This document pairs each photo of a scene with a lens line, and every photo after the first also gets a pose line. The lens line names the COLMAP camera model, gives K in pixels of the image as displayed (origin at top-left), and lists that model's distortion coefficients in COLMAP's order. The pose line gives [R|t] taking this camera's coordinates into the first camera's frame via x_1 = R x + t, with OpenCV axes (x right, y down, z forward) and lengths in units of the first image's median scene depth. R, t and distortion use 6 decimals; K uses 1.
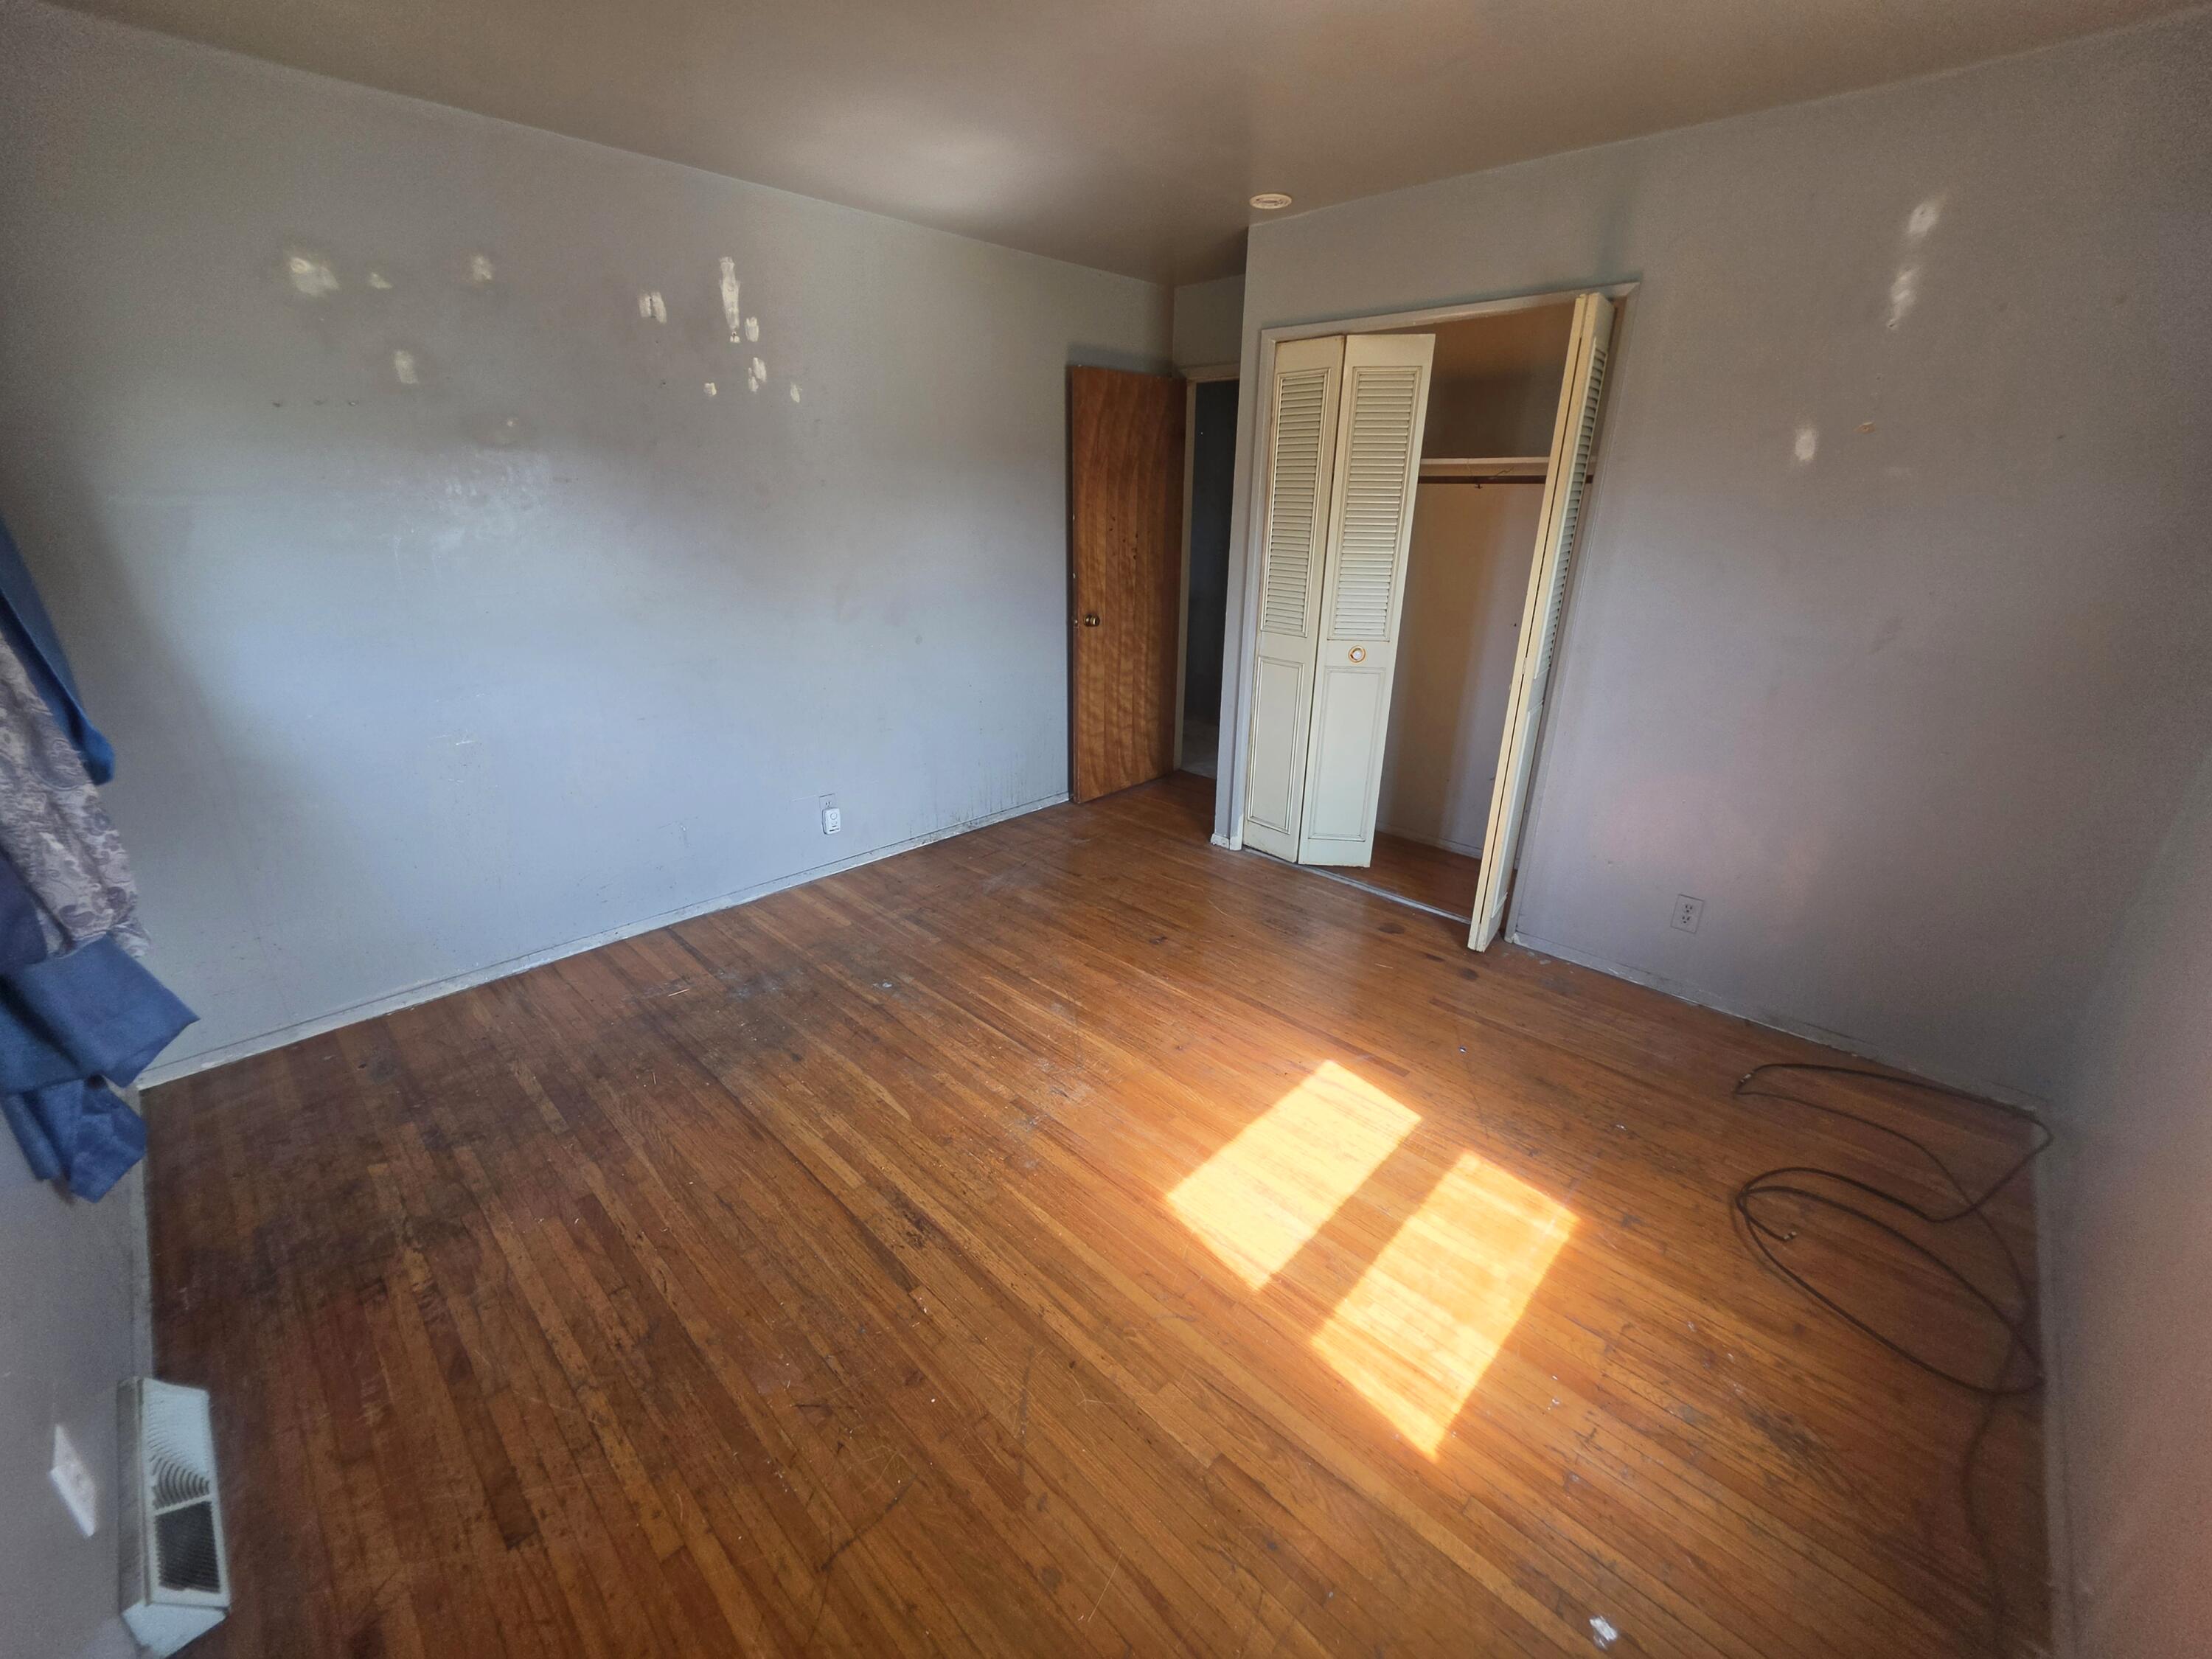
lens RADIAL K [[890.8, 0, 1106.7], [0, 890.8, 826.2], [0, 0, 1]] dist [-0.004547, -0.000074]
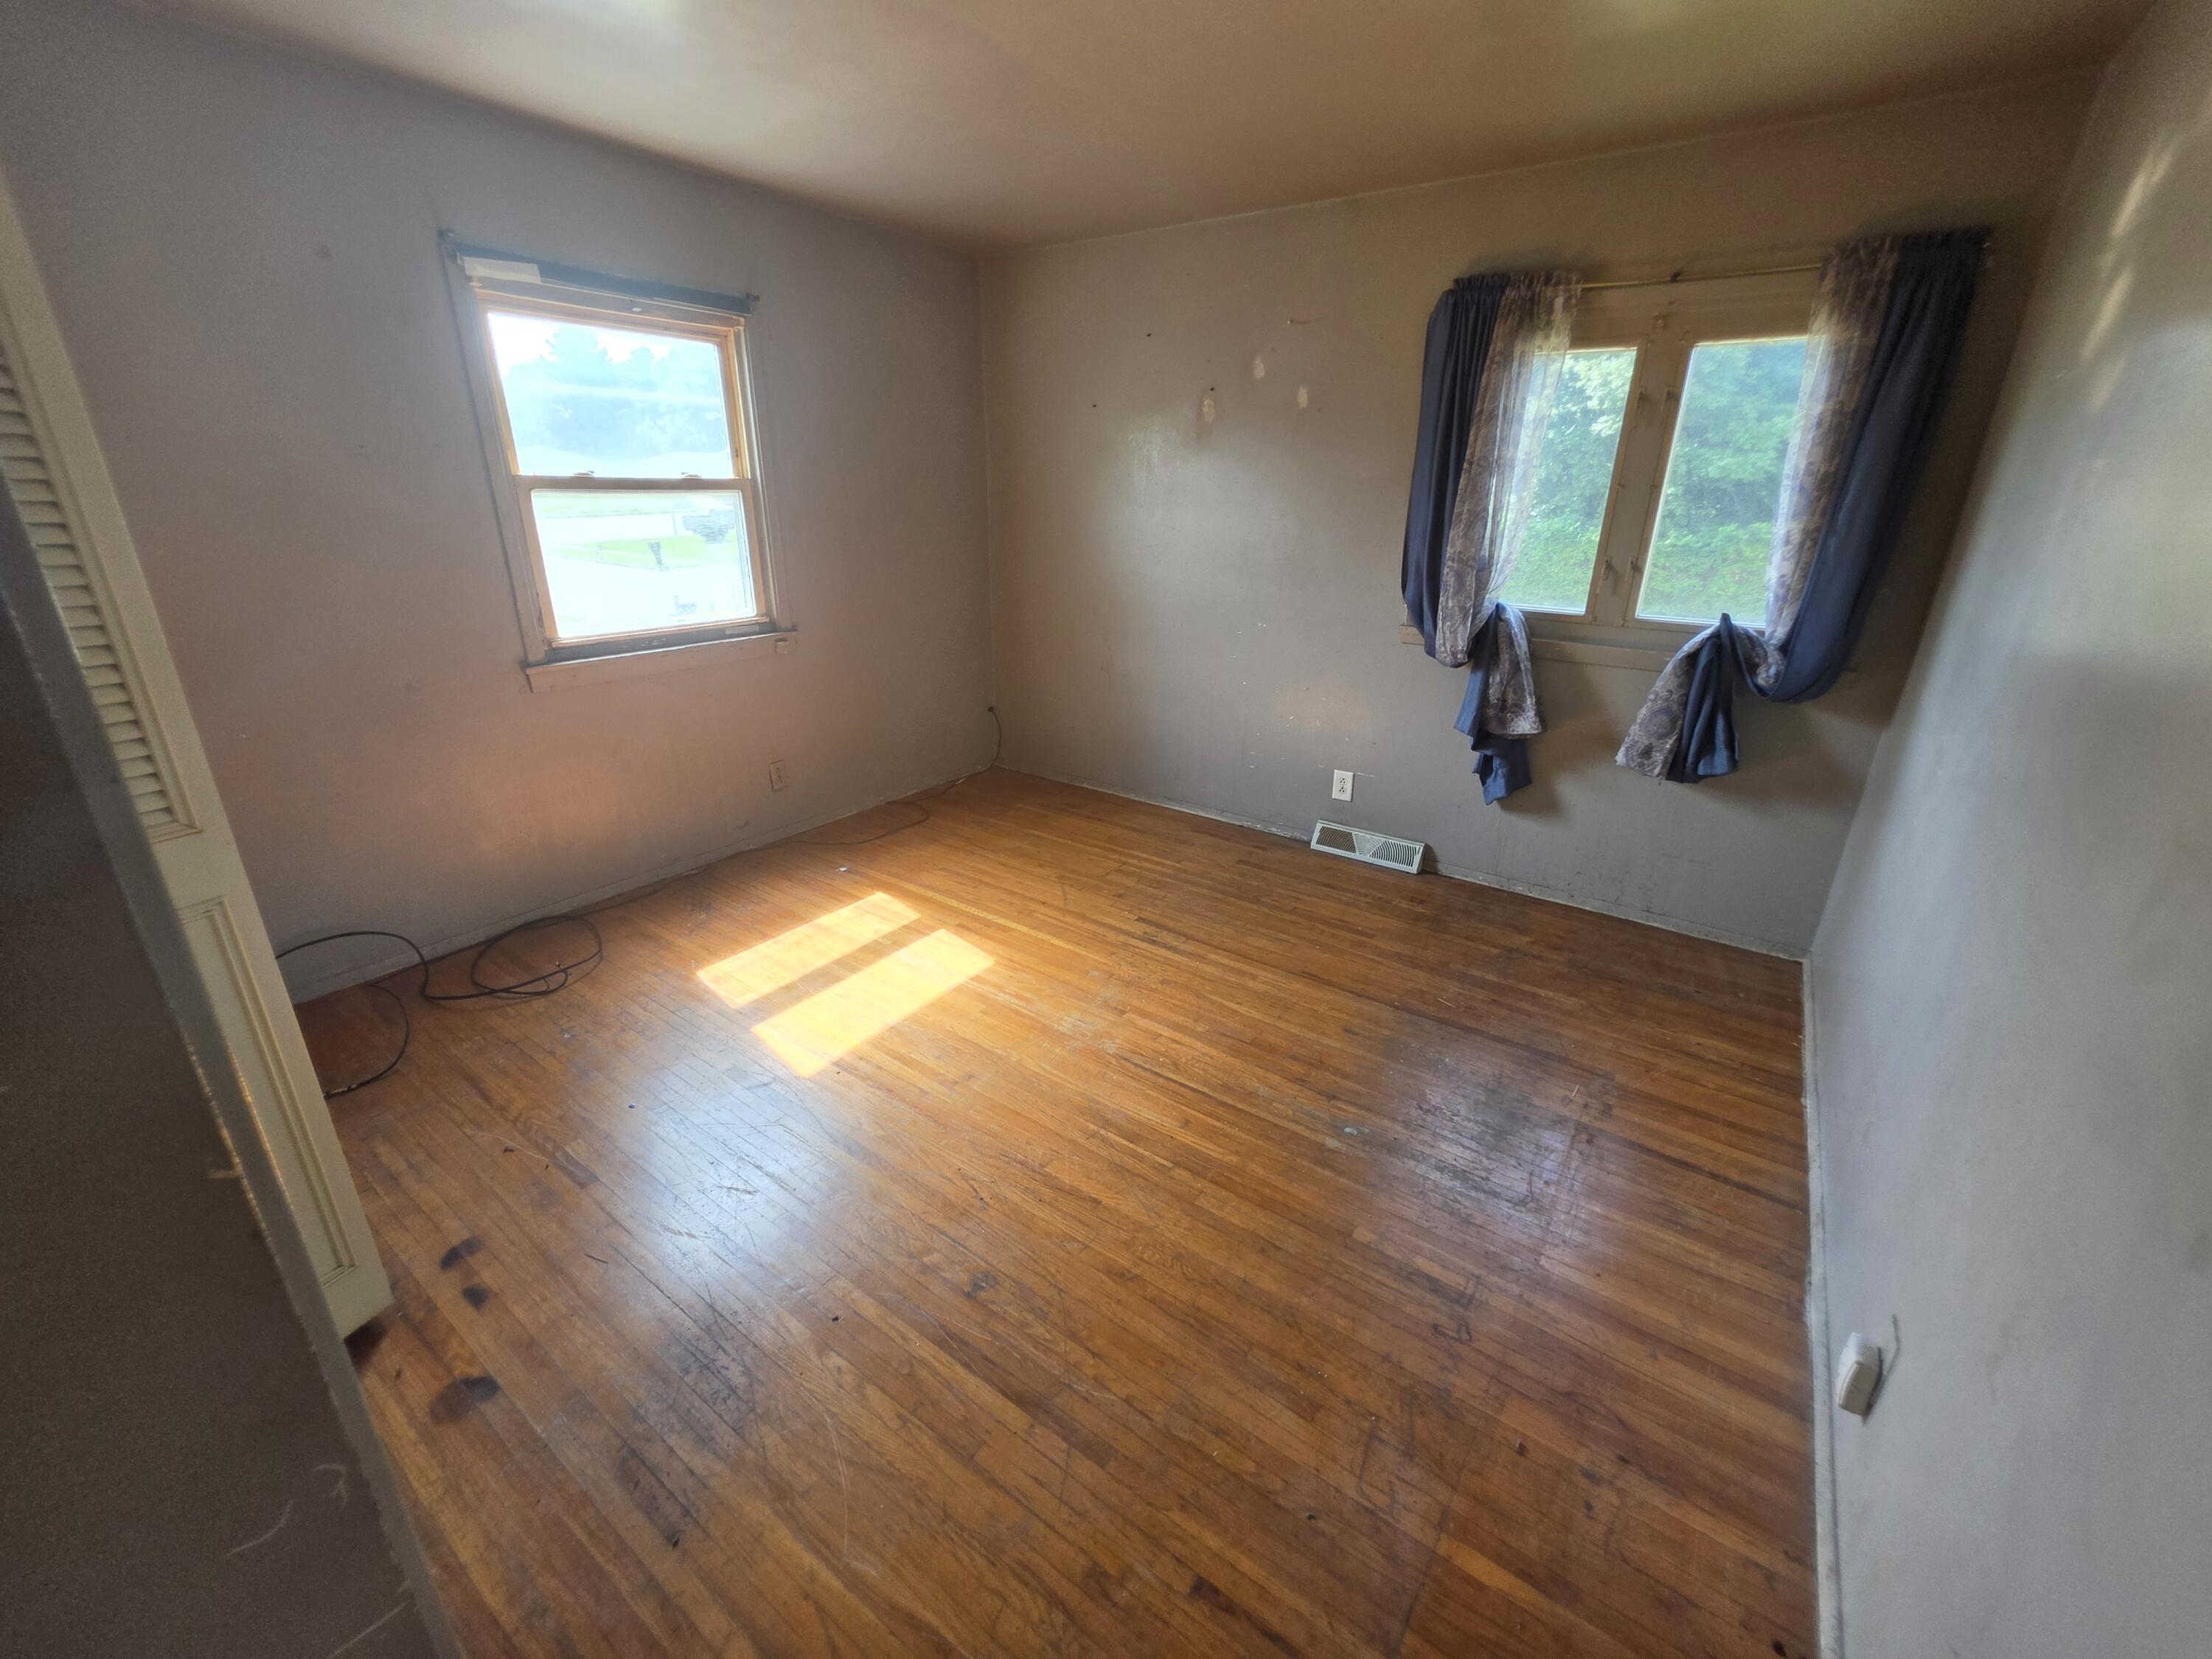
lens RADIAL K [[890.8, 0, 1109.0], [0, 890.8, 822.9], [0, 0, 1]] dist [-0.004547, -0.000074]
pose [[-0.989369, 0.024591, -0.143332, 0.071554], [-0.077038, 0.747322, 0.659981, -0.625087], [0.123344, 0.664007, -0.737483, 1.710004]]
